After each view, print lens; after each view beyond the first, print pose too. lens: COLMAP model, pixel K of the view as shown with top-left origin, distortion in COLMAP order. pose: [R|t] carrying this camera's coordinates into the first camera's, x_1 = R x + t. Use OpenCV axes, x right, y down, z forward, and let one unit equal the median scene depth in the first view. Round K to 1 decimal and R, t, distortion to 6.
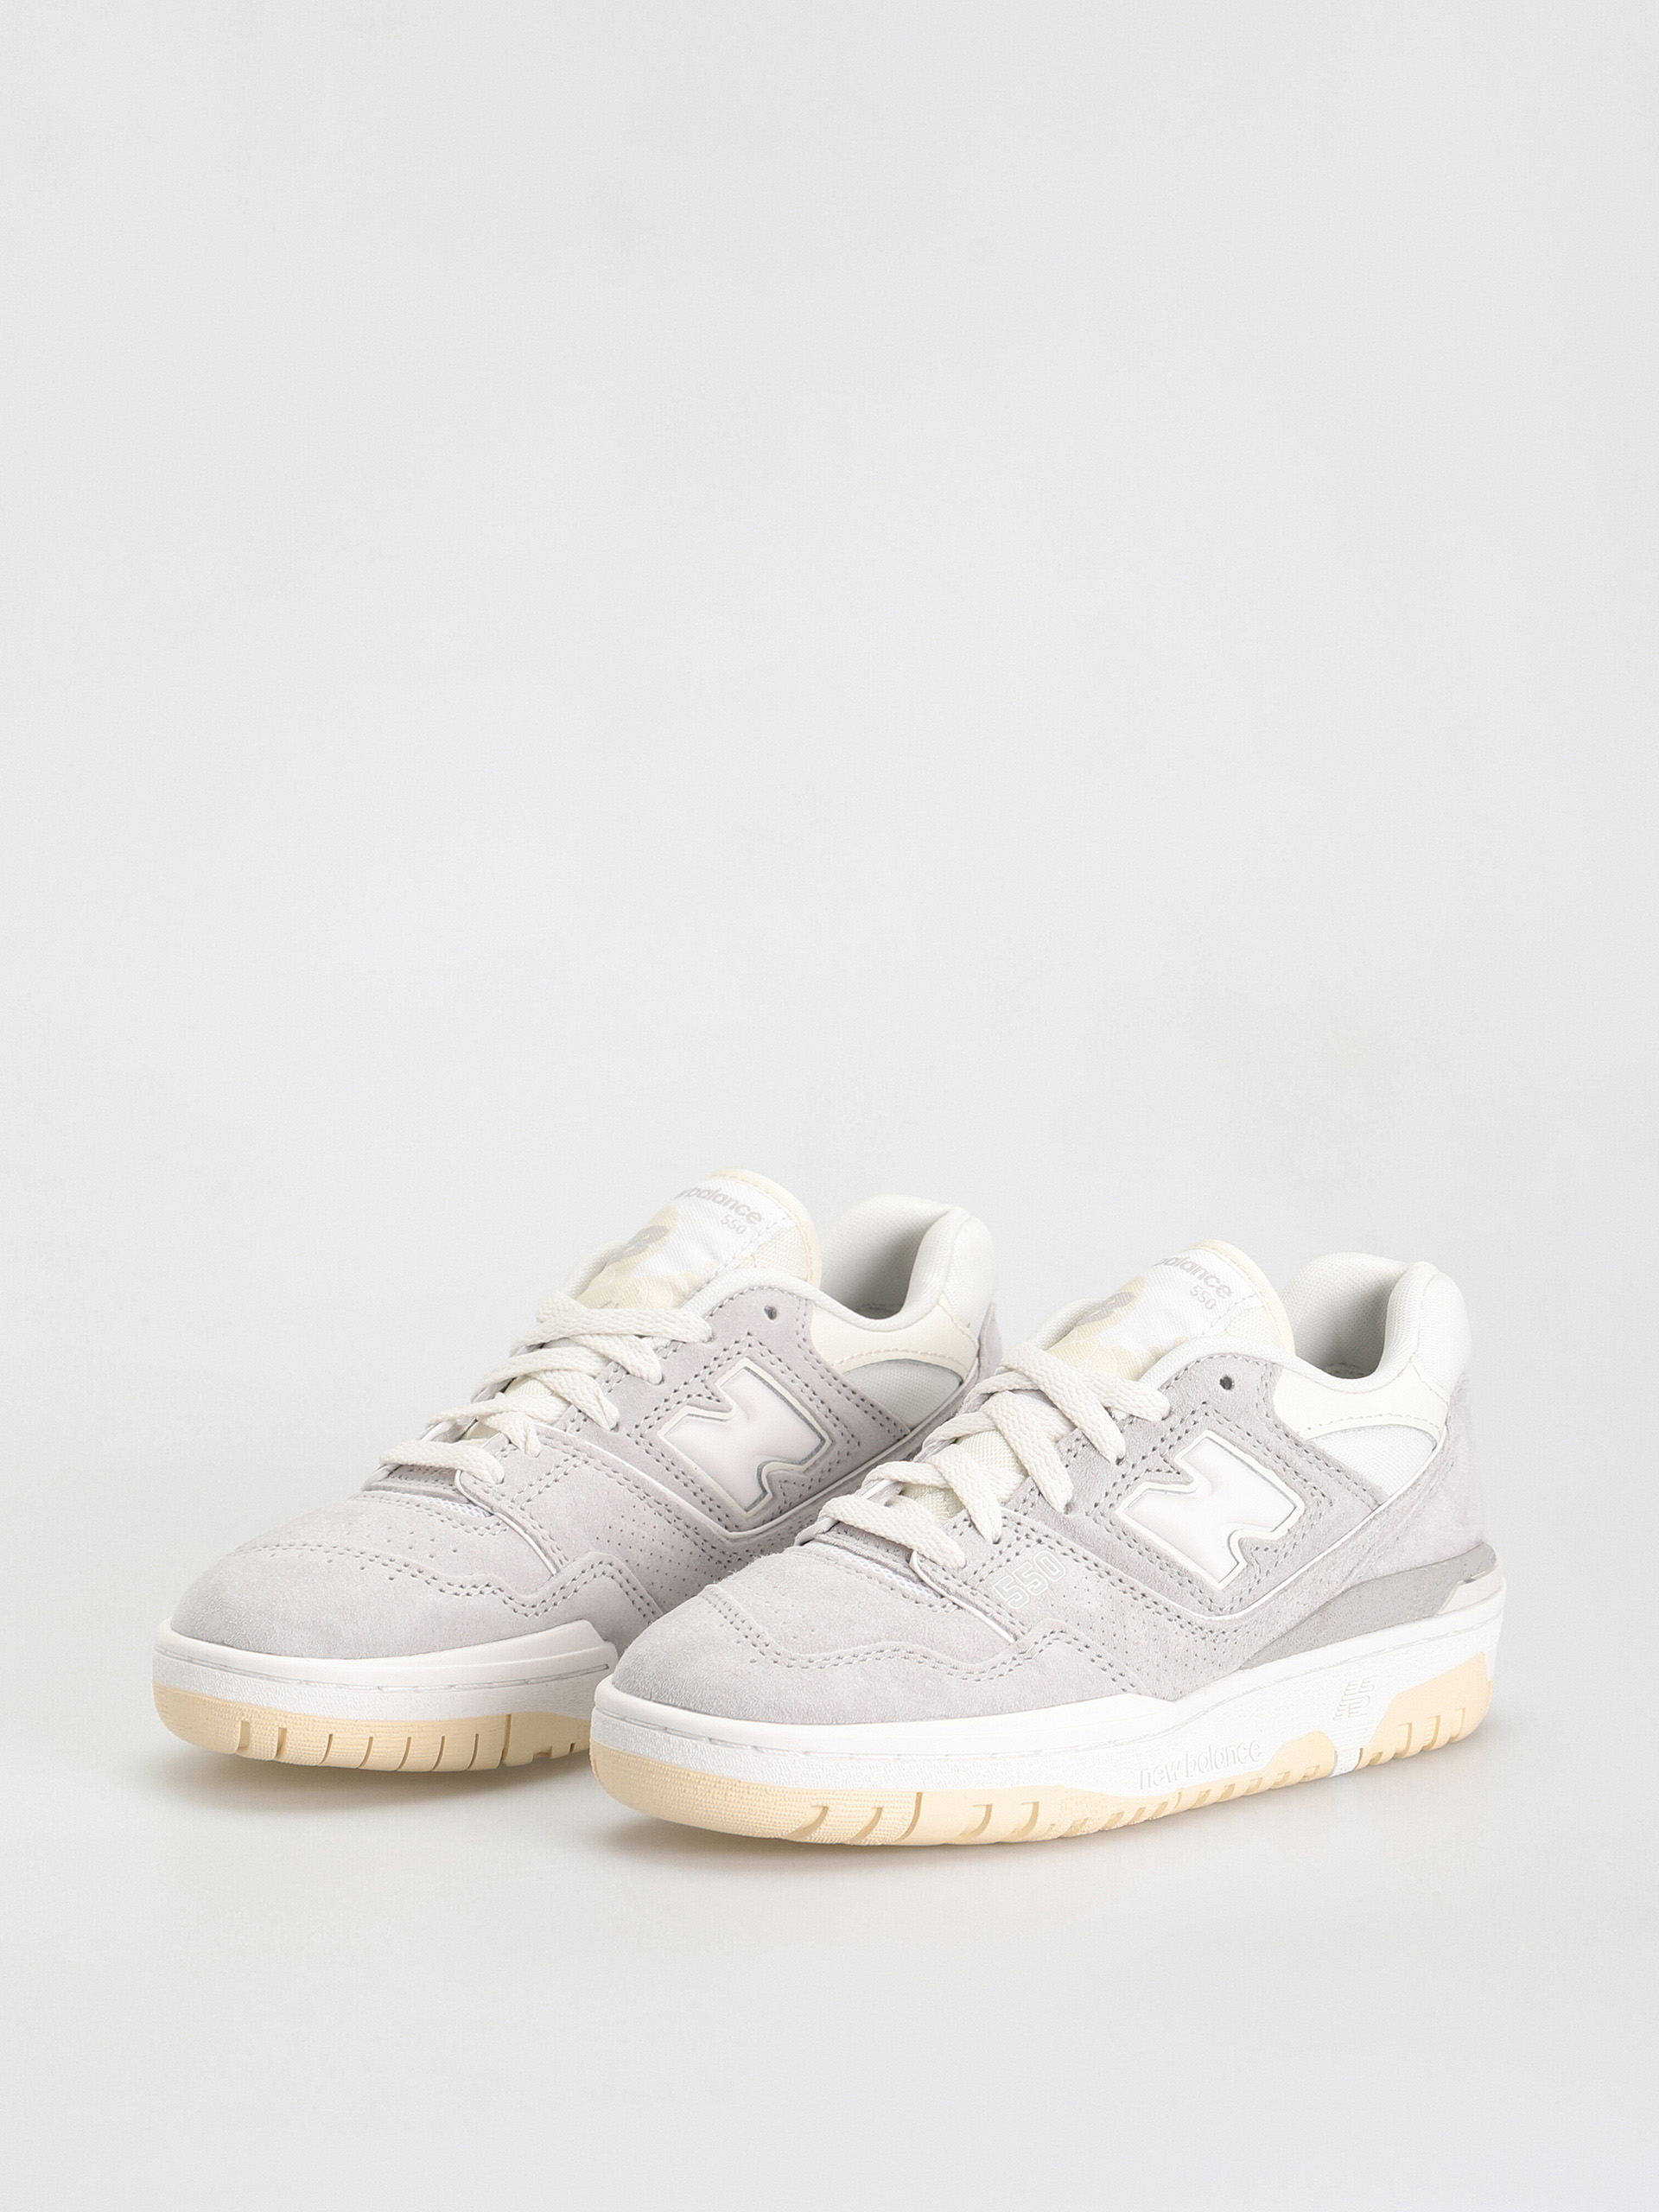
lens RADIAL K [[8453.1, 0, 829.5], [0, 8453.1, 1106.0], [0, 0, 1]] dist [0.038558, -1.046282]
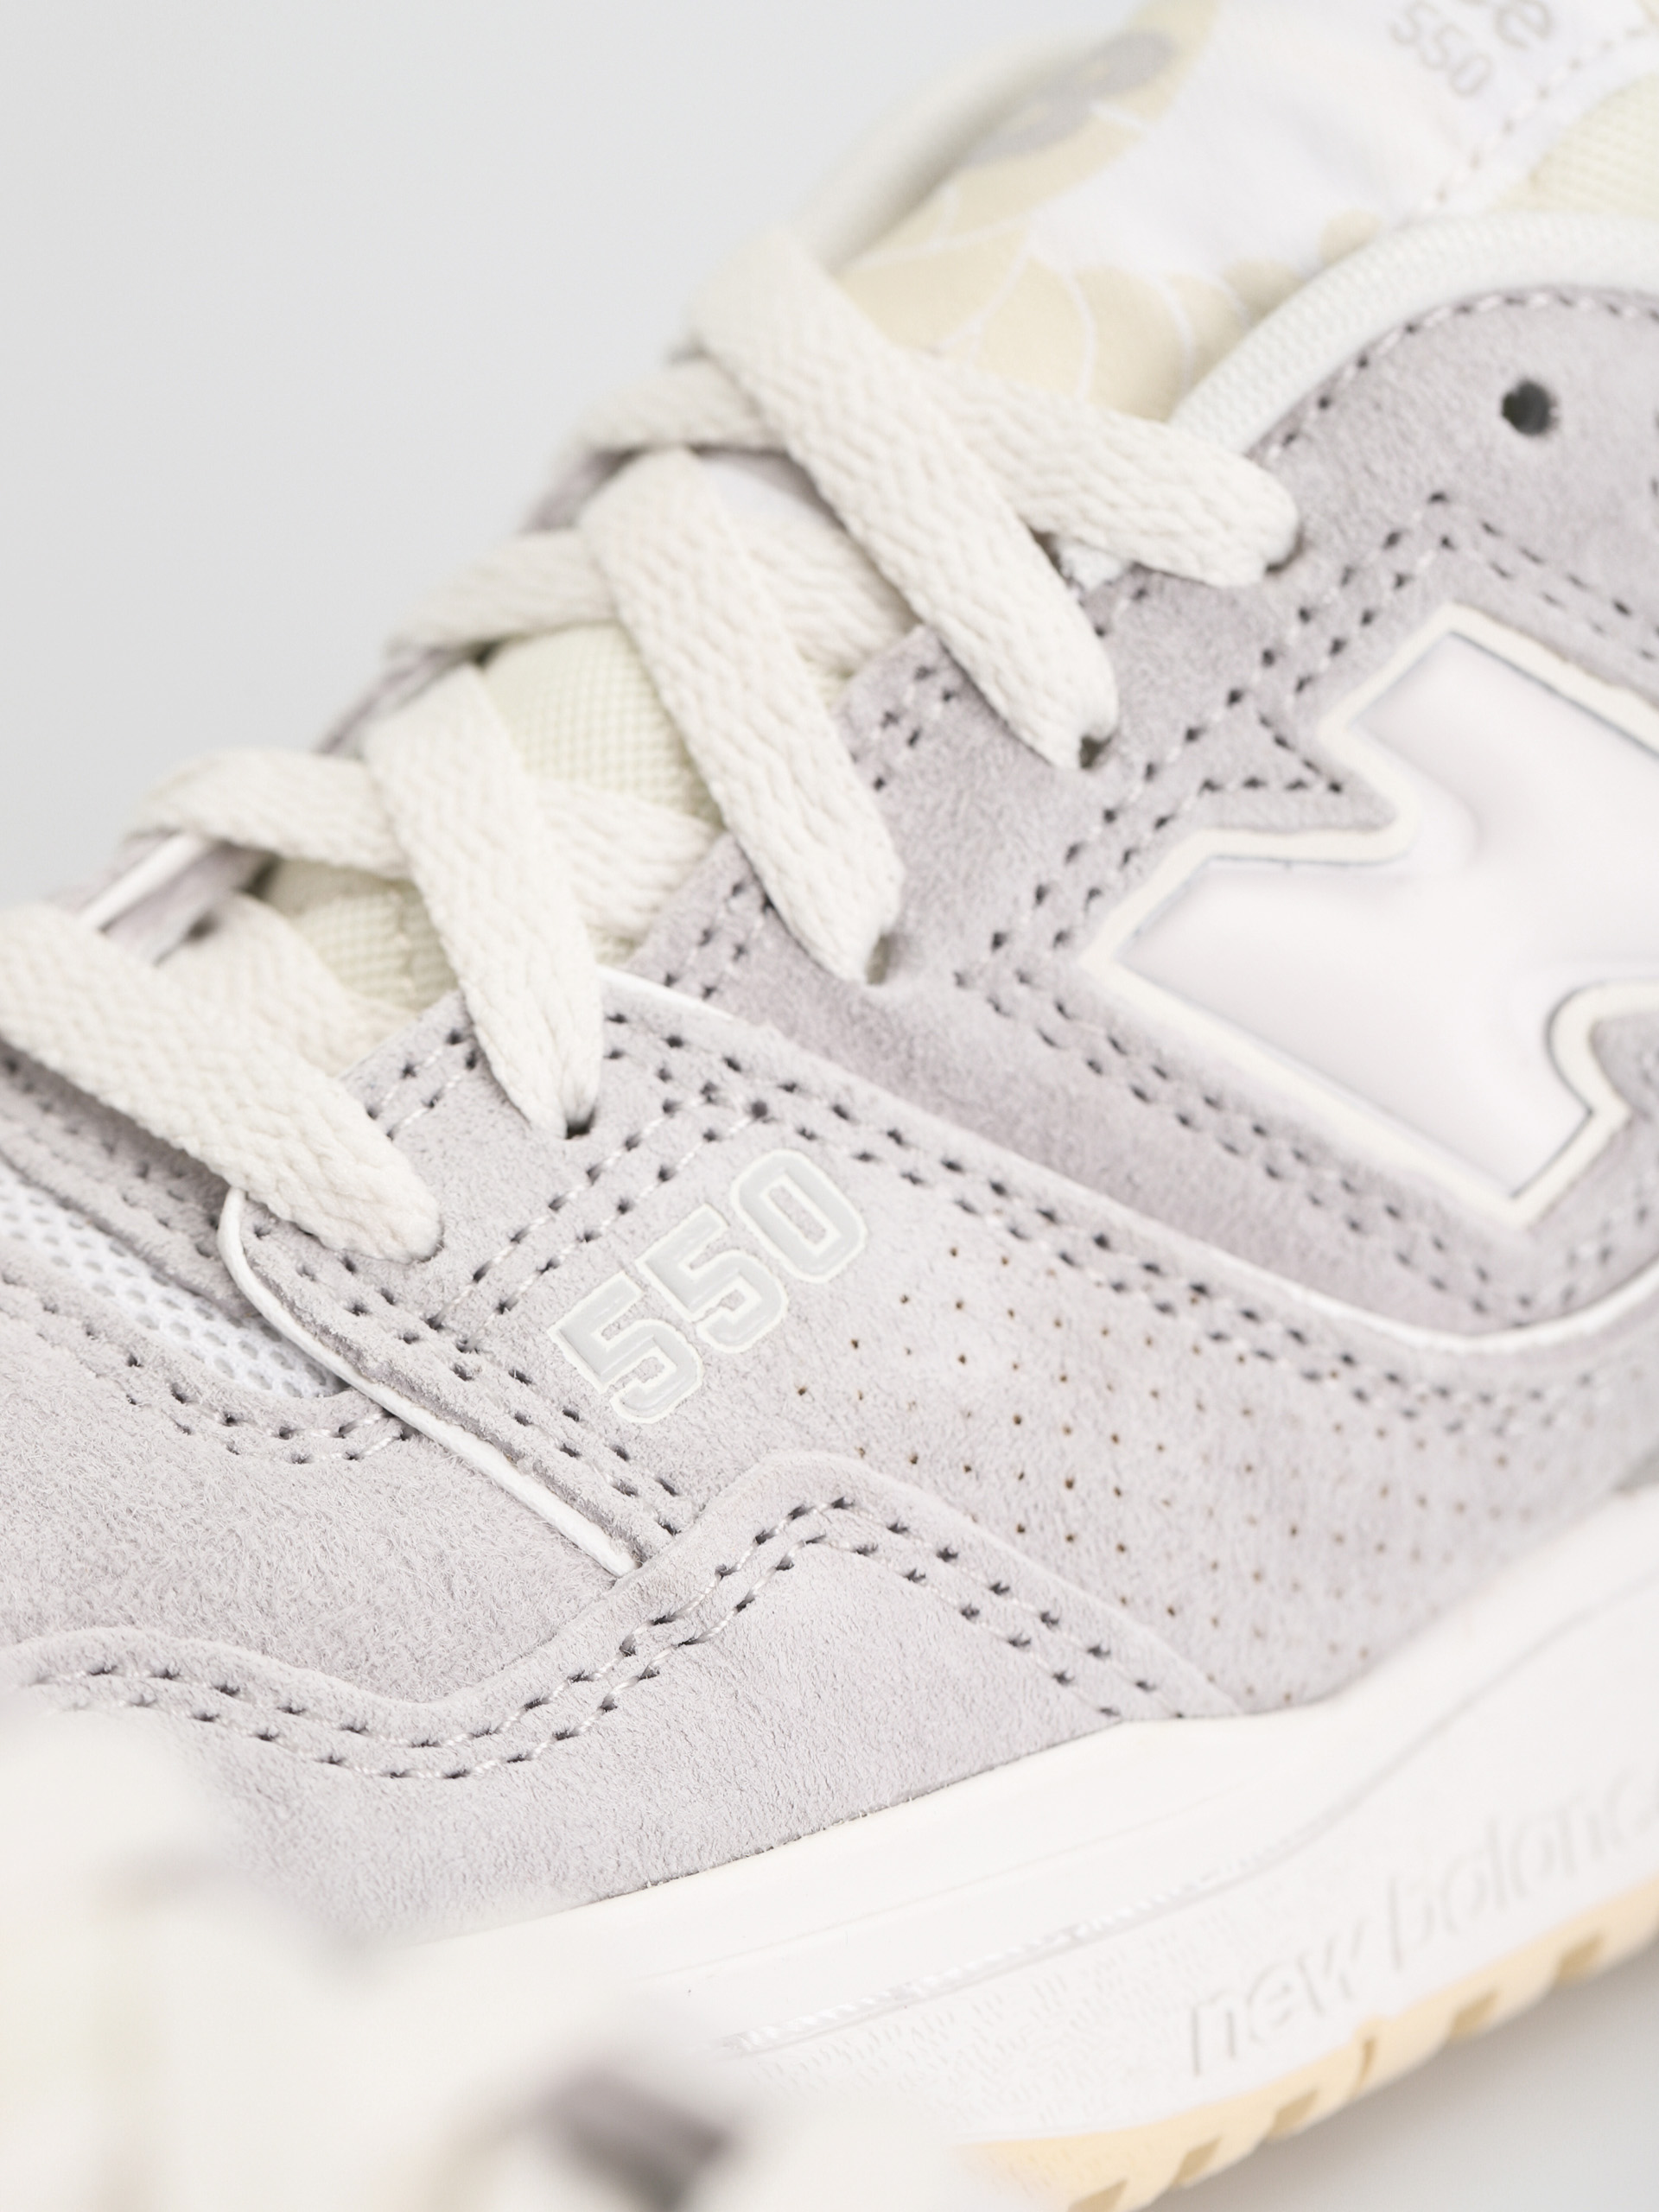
lens RADIAL K [[8453.1, 0, 829.5], [0, 8453.1, 1106.0], [0, 0, 1]] dist [0.038558, -1.046282]
pose [[0.994489, -0.019776, -0.102960, 0.052013], [0.041910, 0.975161, 0.217497, -0.002316], [0.096101, -0.220613, 0.970616, 0.755778]]
